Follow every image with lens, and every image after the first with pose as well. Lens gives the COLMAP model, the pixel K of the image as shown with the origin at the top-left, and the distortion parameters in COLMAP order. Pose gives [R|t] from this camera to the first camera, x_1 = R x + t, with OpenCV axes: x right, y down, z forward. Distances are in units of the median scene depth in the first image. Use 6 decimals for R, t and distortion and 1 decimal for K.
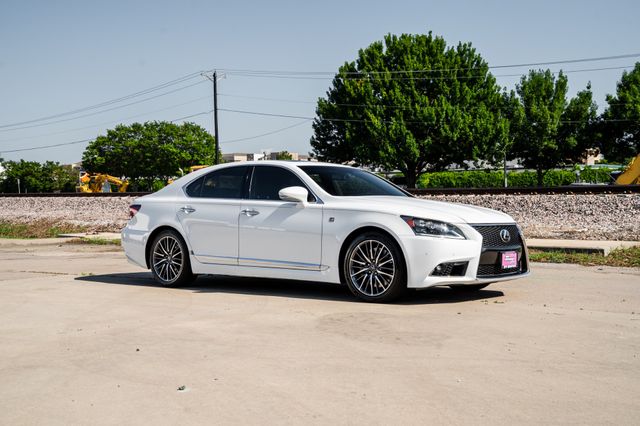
lens RADIAL K [[963.1, 0, 342.5], [0, 963.1, 211.1], [0, 0, 1]] dist [0.172415, 0.066002]
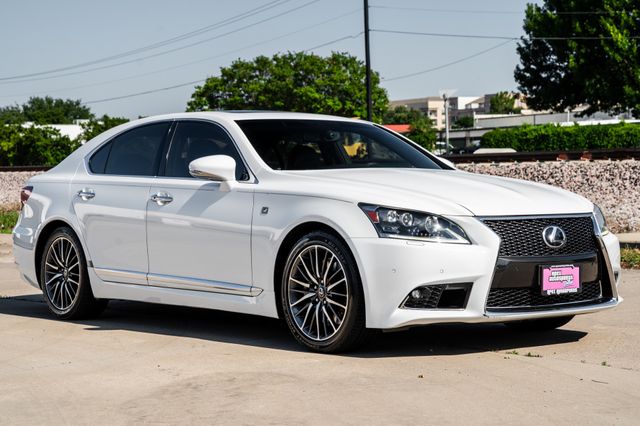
lens RADIAL K [[1469.6, 0, 320.0], [0, 1469.6, 213.0], [0, 0, 1]] dist [0.469336, 0.275691]
pose [[0.978322, -0.007934, -0.206937, 0.197114], [0.011847, 0.999774, 0.017675, -0.004848], [0.206750, -0.019743, 0.978195, 0.114815]]
